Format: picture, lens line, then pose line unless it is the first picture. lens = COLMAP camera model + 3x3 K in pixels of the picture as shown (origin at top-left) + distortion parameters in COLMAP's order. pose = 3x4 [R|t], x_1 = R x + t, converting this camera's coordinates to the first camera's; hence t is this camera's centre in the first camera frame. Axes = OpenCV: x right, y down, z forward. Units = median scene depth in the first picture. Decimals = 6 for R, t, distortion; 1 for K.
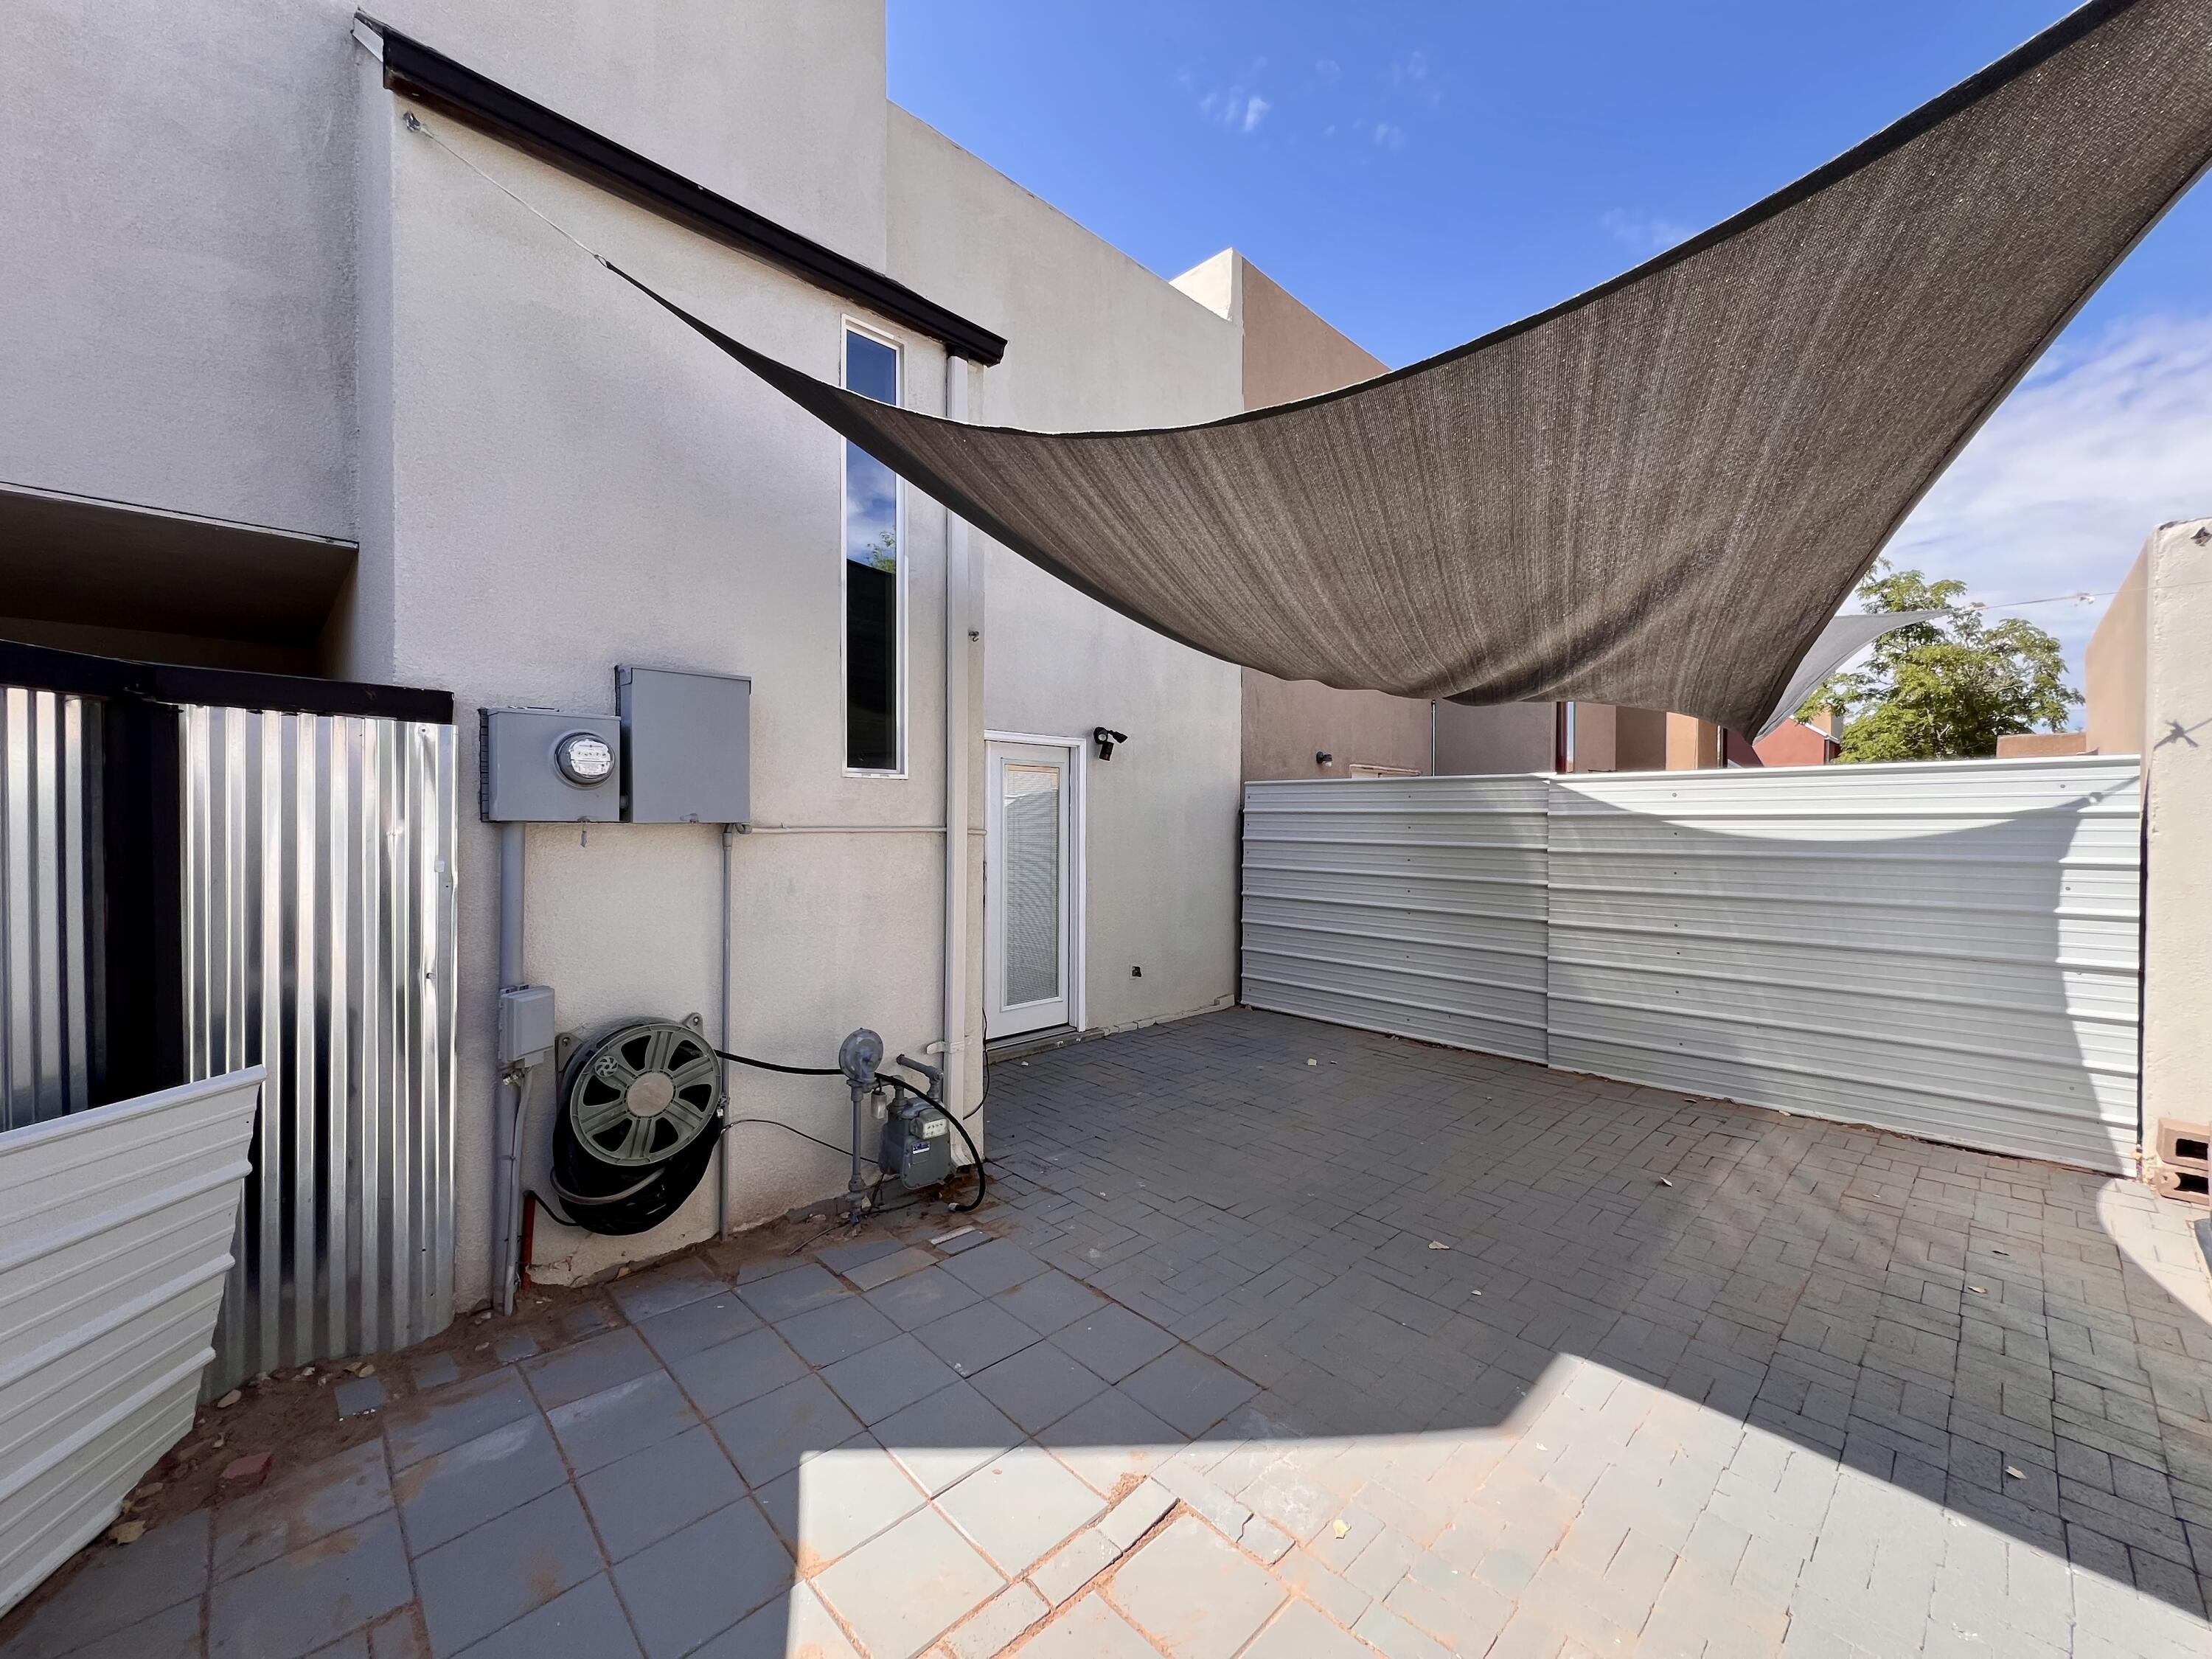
lens RADIAL K [[883.6, 0, 1110.0], [0, 883.6, 830.0], [0, 0, 1]] dist [0.000563, -0.000002]
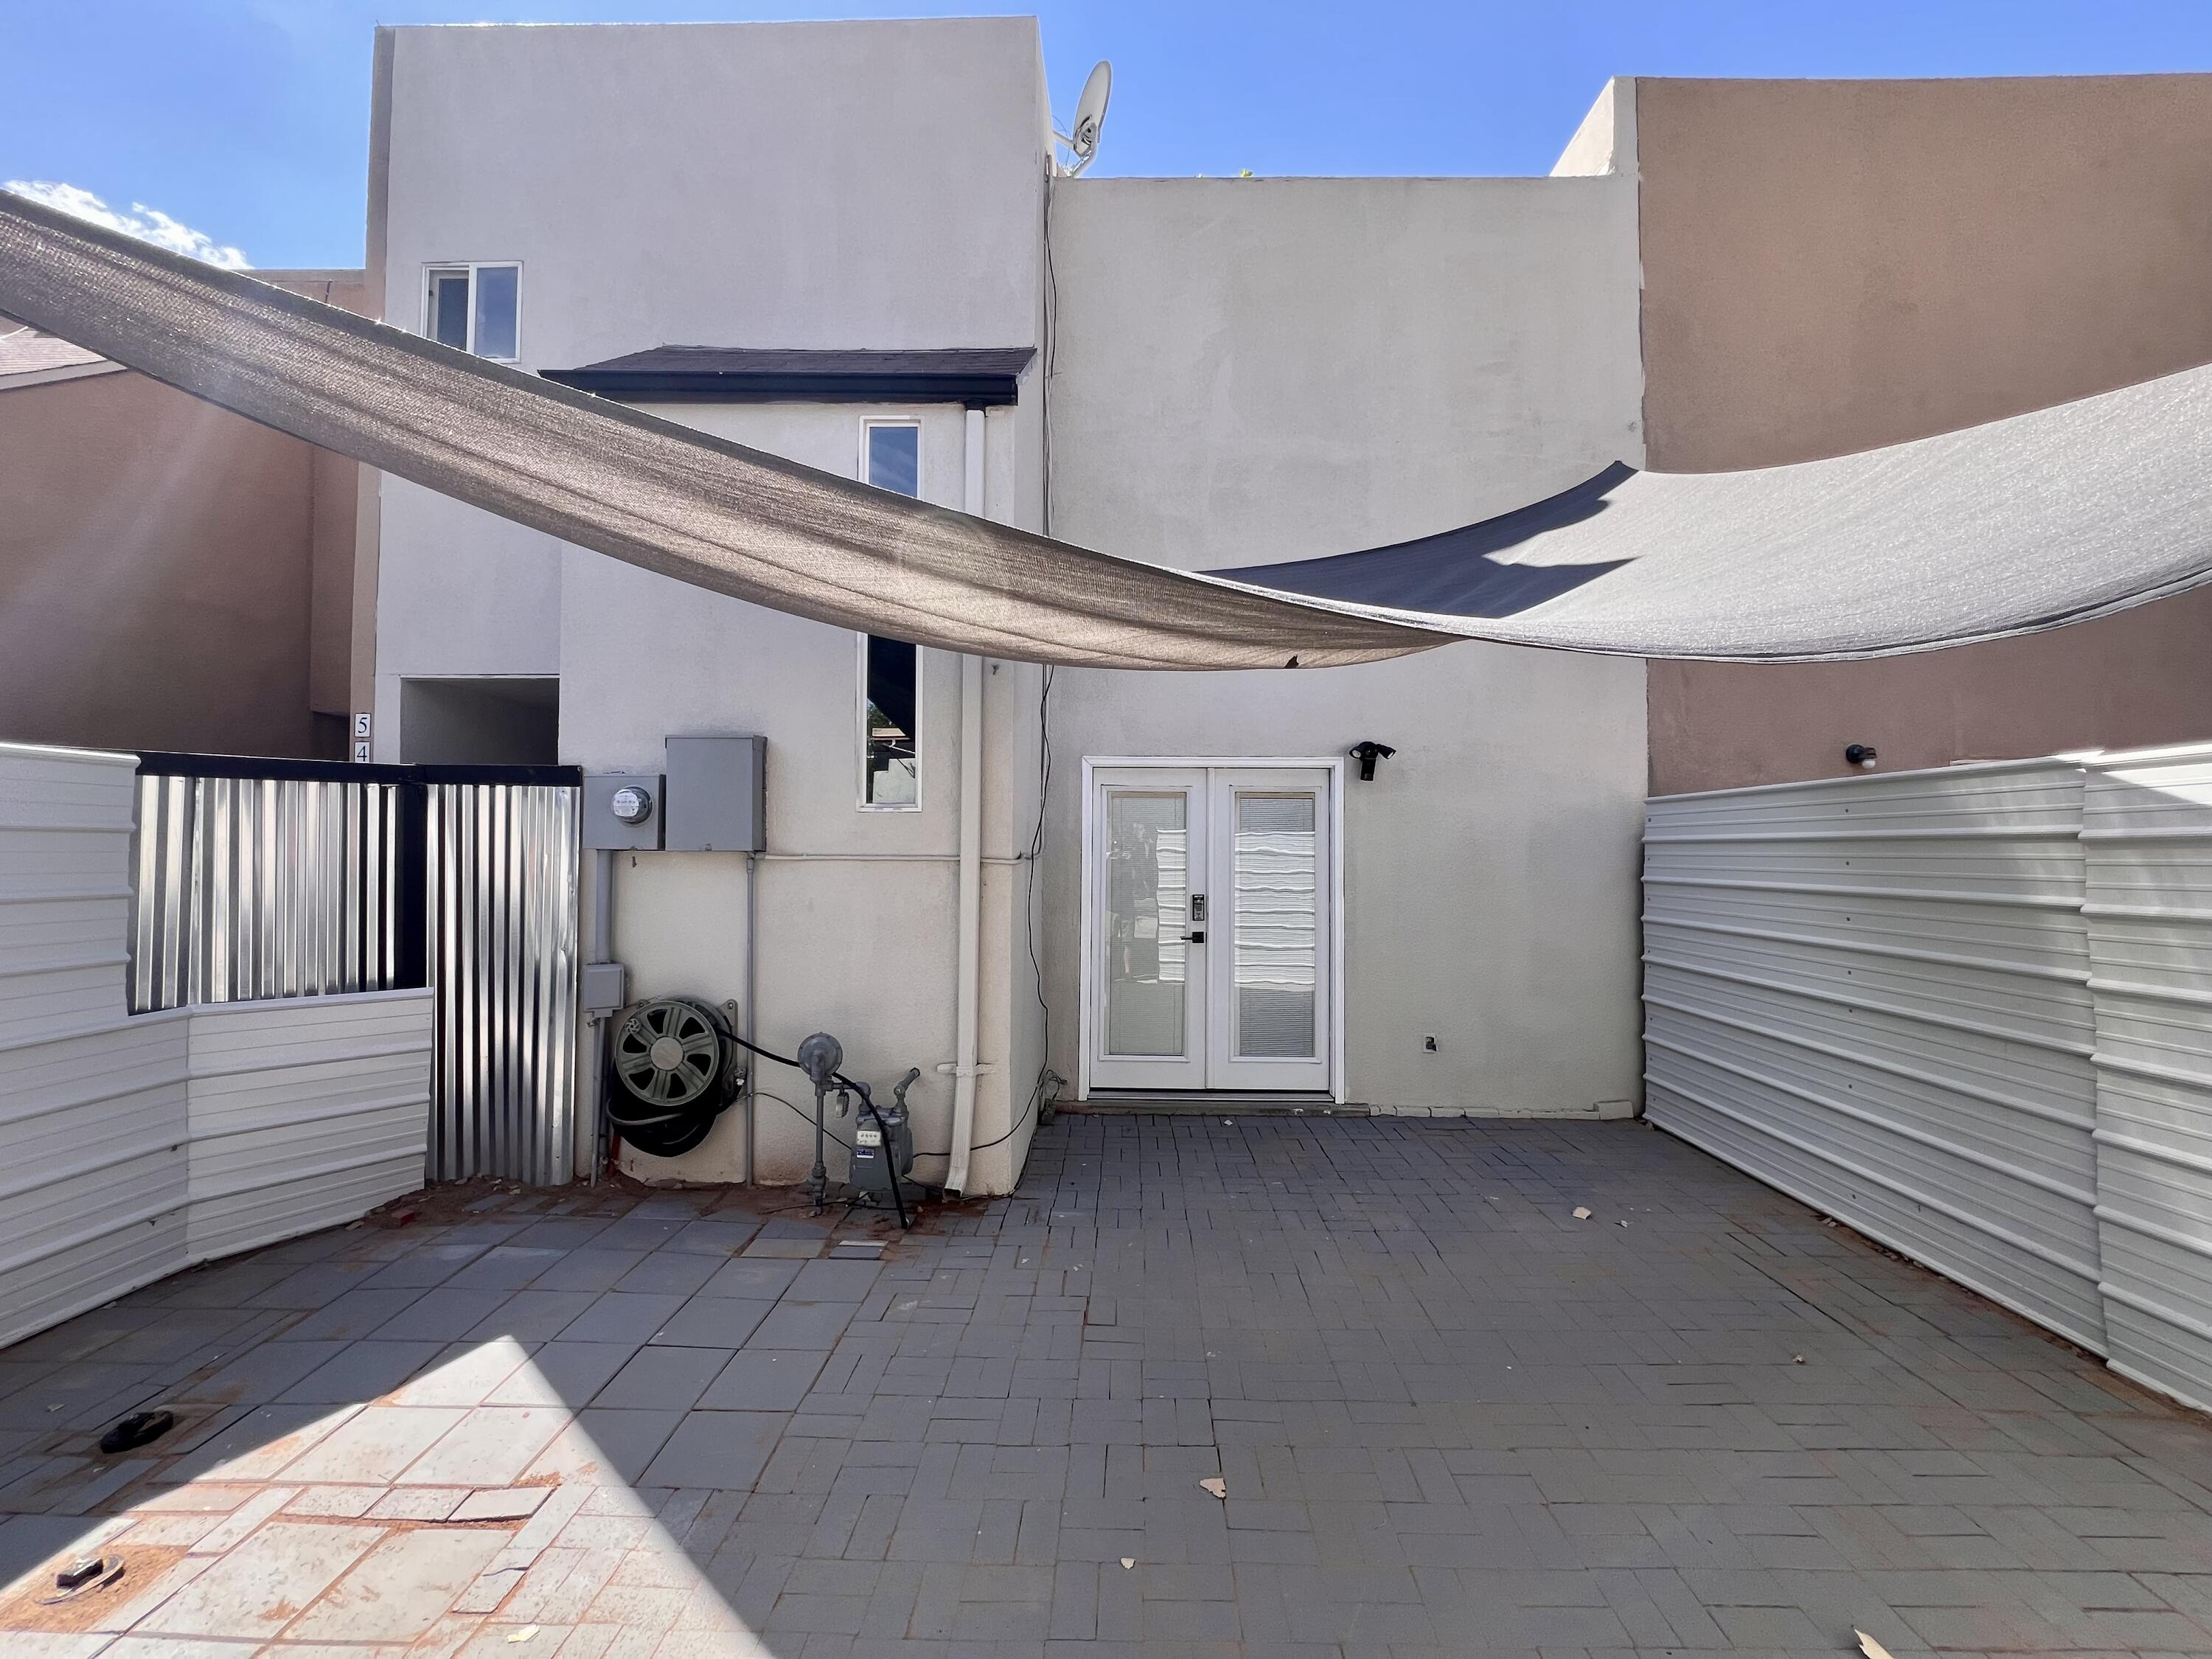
lens RADIAL K [[883.6, 0, 1107.1], [0, 883.6, 830.4], [0, 0, 1]] dist [0.000563, -0.000002]
pose [[0.699842, -0.021832, -0.713963, 0.731813], [-0.010192, 0.999126, -0.040542, 0.007134], [0.714224, 0.035650, 0.699008, 0.424895]]
